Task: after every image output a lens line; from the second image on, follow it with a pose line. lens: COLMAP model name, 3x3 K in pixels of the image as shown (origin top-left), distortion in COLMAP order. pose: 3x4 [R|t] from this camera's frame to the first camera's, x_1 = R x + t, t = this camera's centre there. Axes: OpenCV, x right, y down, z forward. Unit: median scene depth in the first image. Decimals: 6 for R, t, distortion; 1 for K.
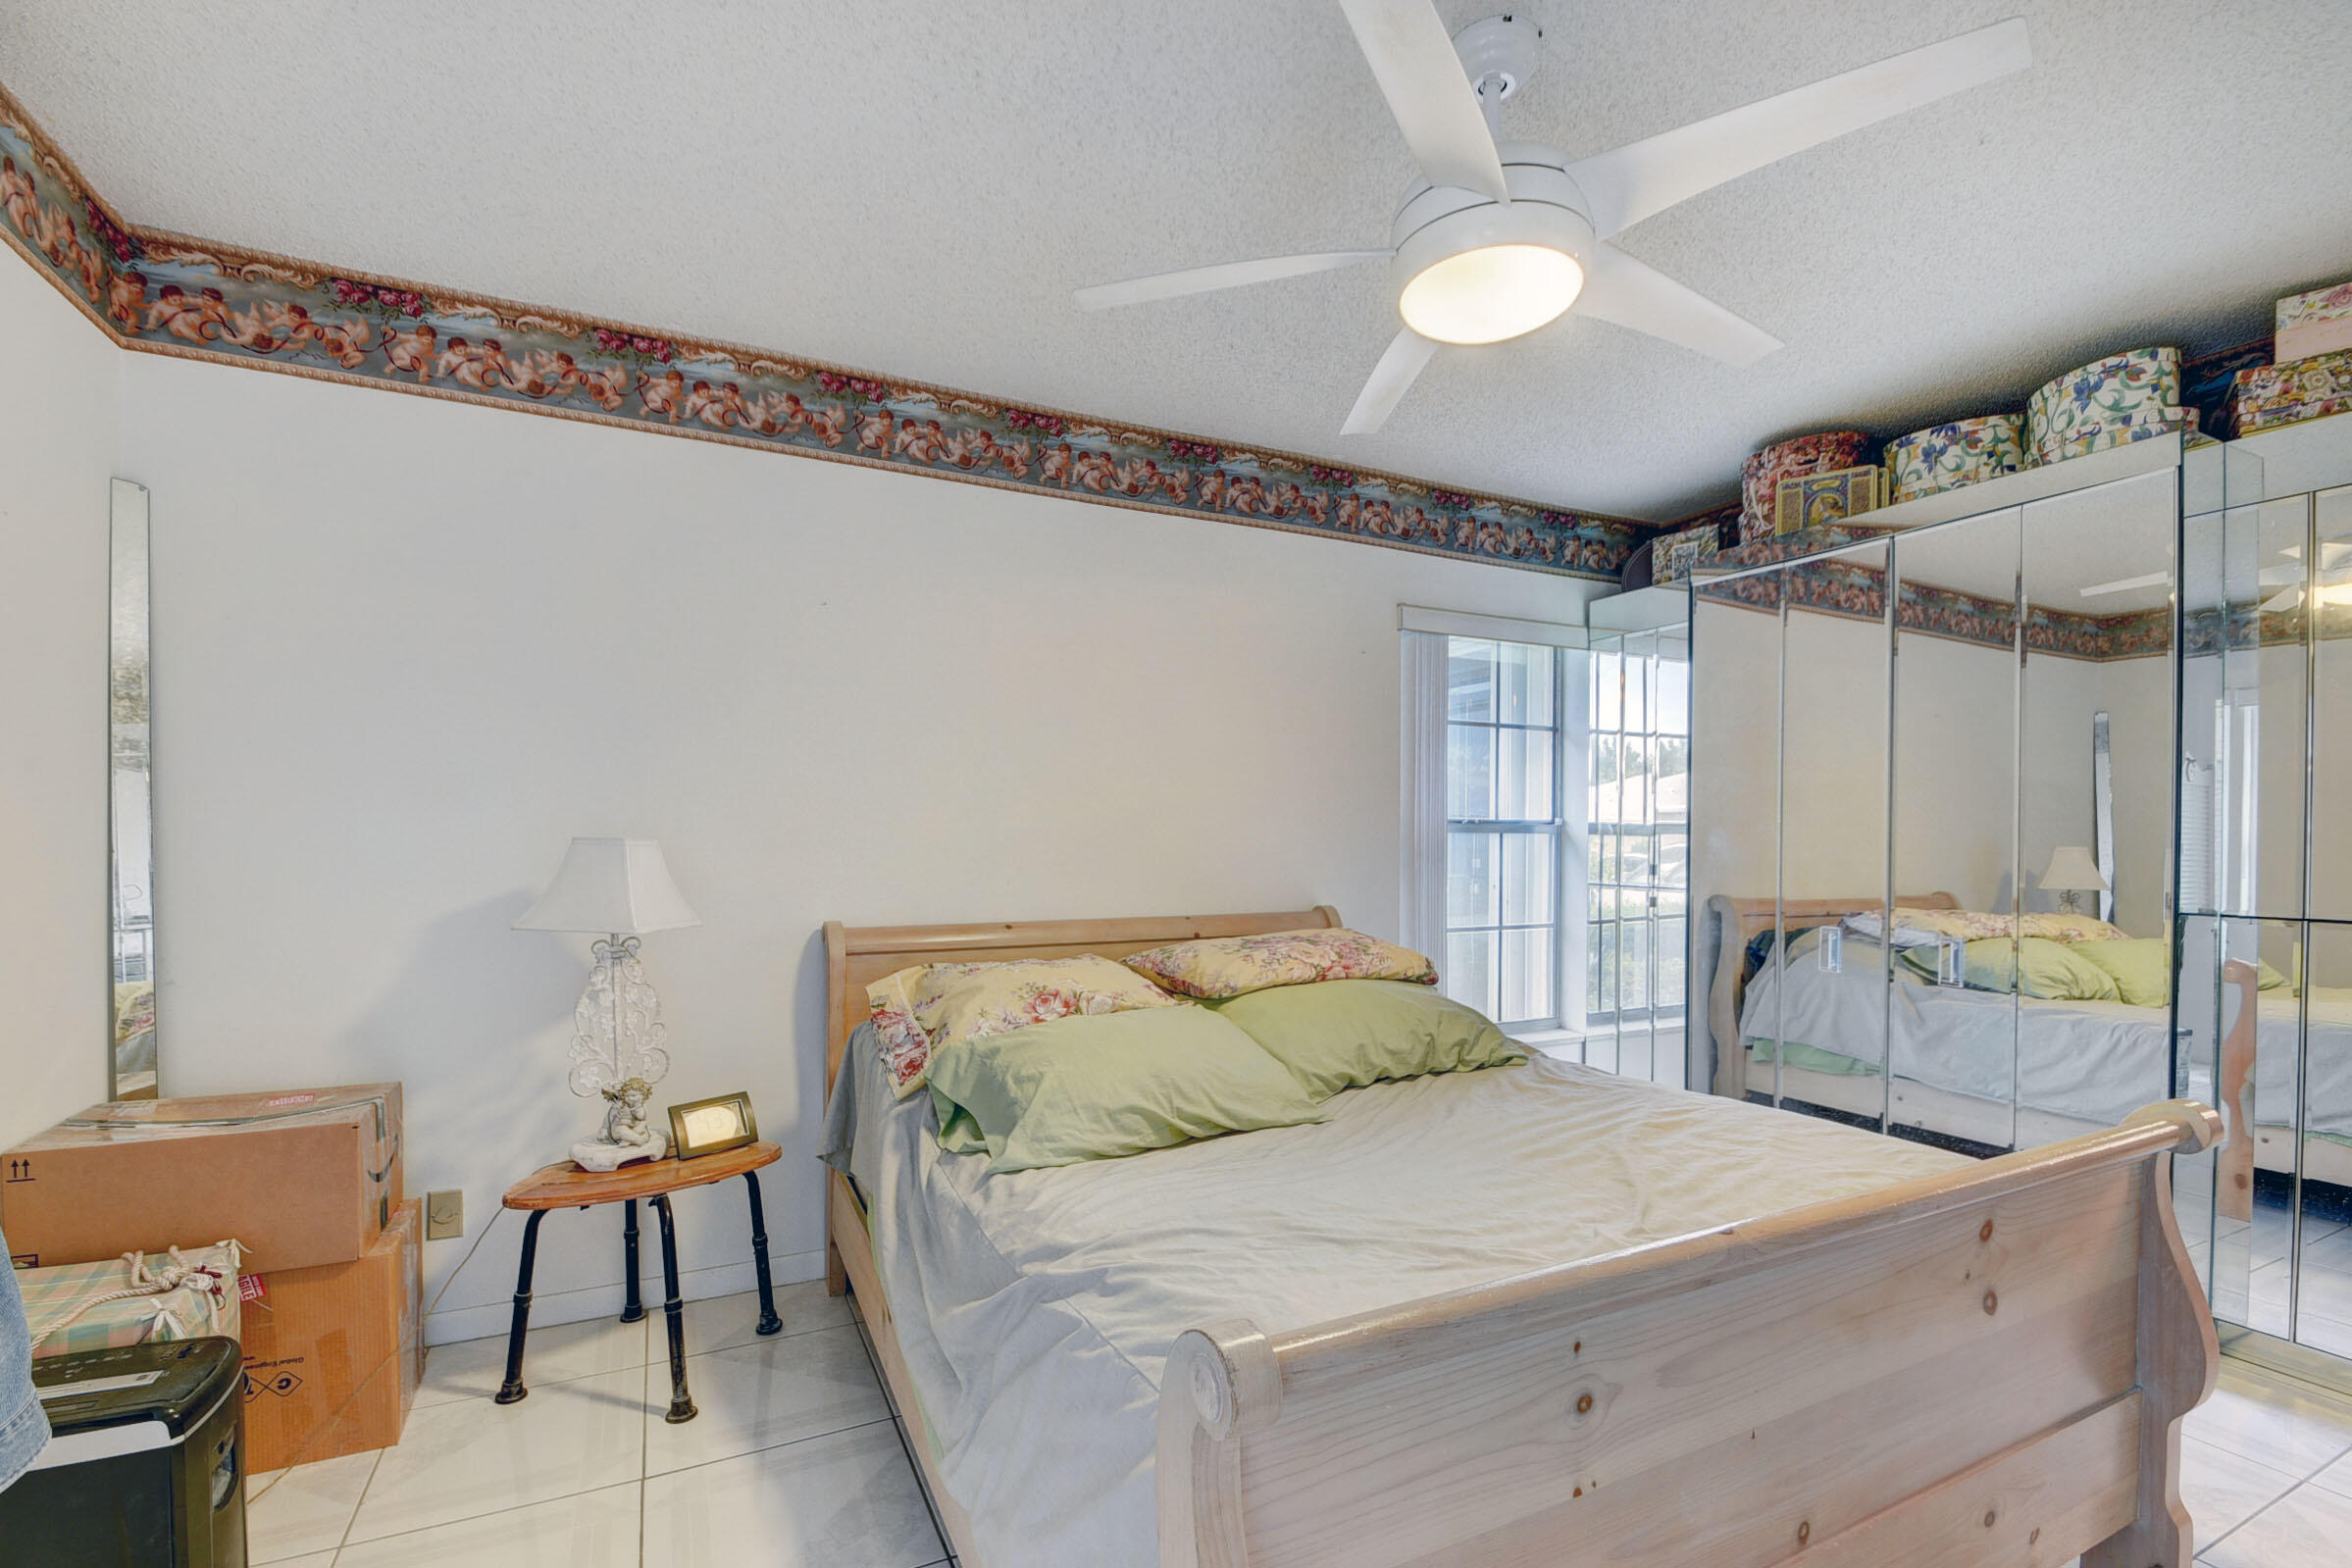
lens RADIAL K [[1050.1, 0, 1175.5], [0, 1050.1, 840.6], [0, 0, 1]] dist [0.017219, 0.000212]
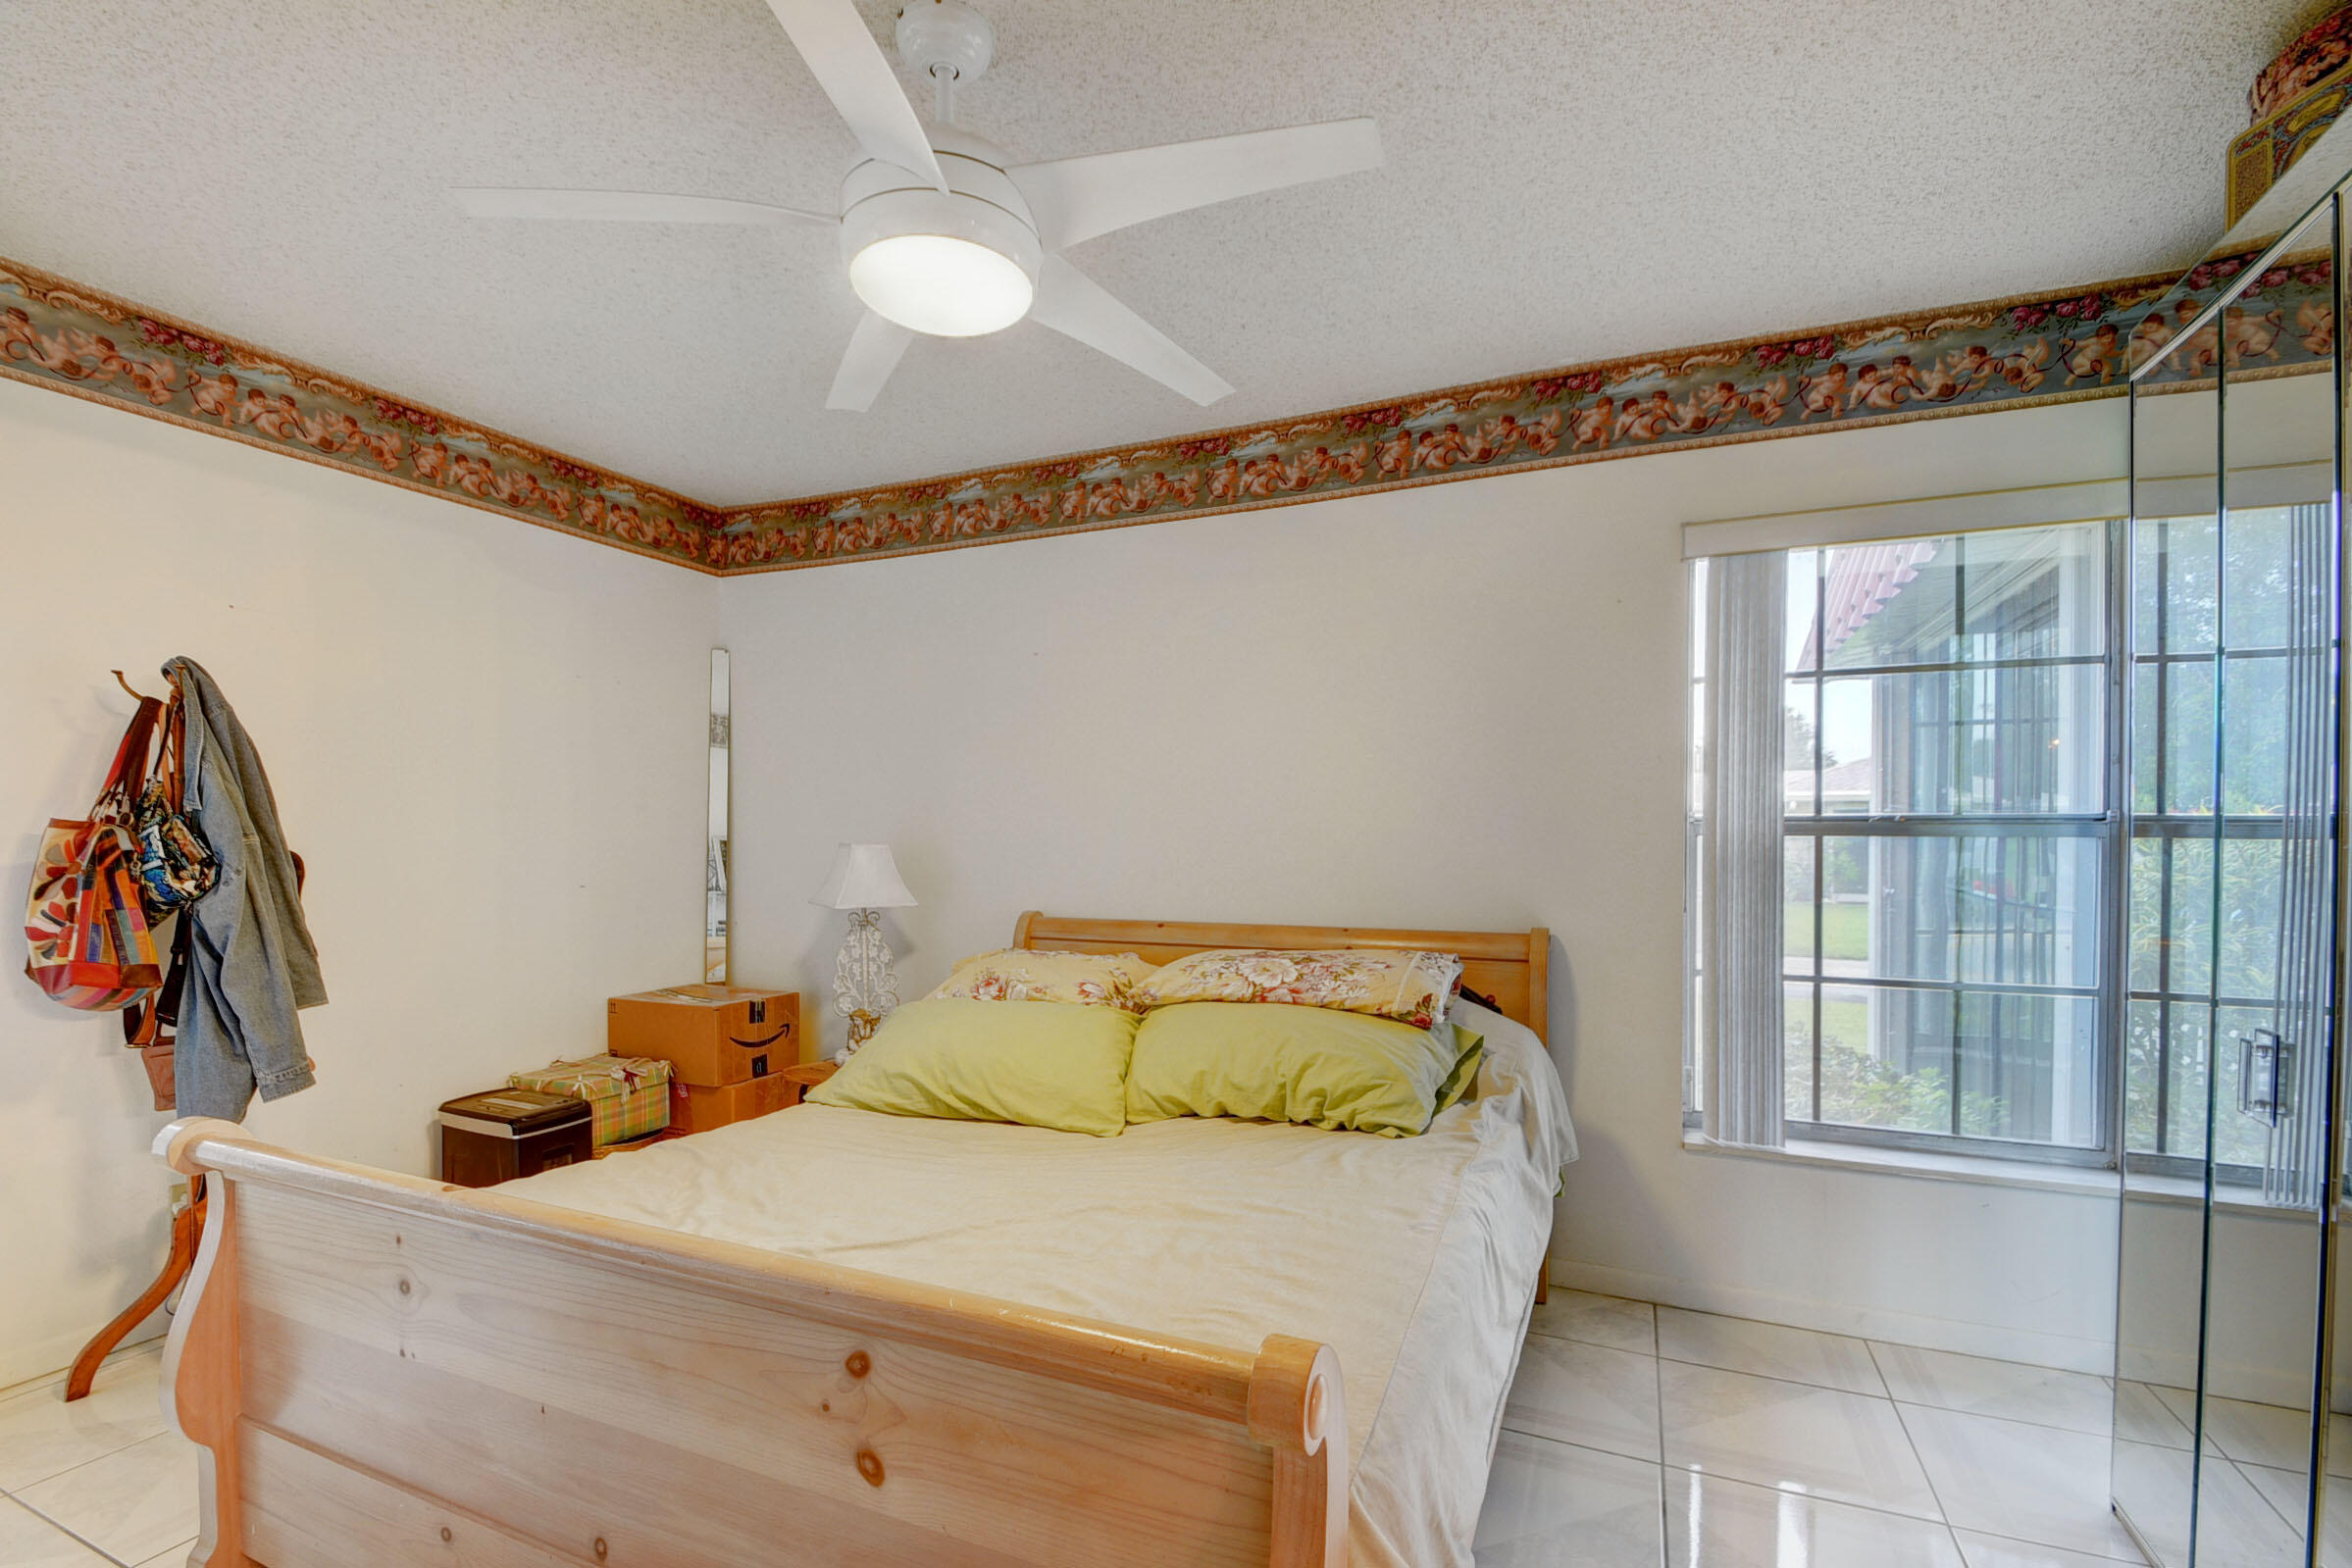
lens RADIAL K [[1043.4, 0, 1172.5], [0, 1043.4, 851.9], [0, 0, 1]] dist [0.015235, -0.015161]
pose [[0.639233, 0.005887, -0.768990, 0.265384], [-0.006898, 0.999974, 0.001921, 0.001515], [0.768982, 0.004076, 0.639257, 0.127682]]
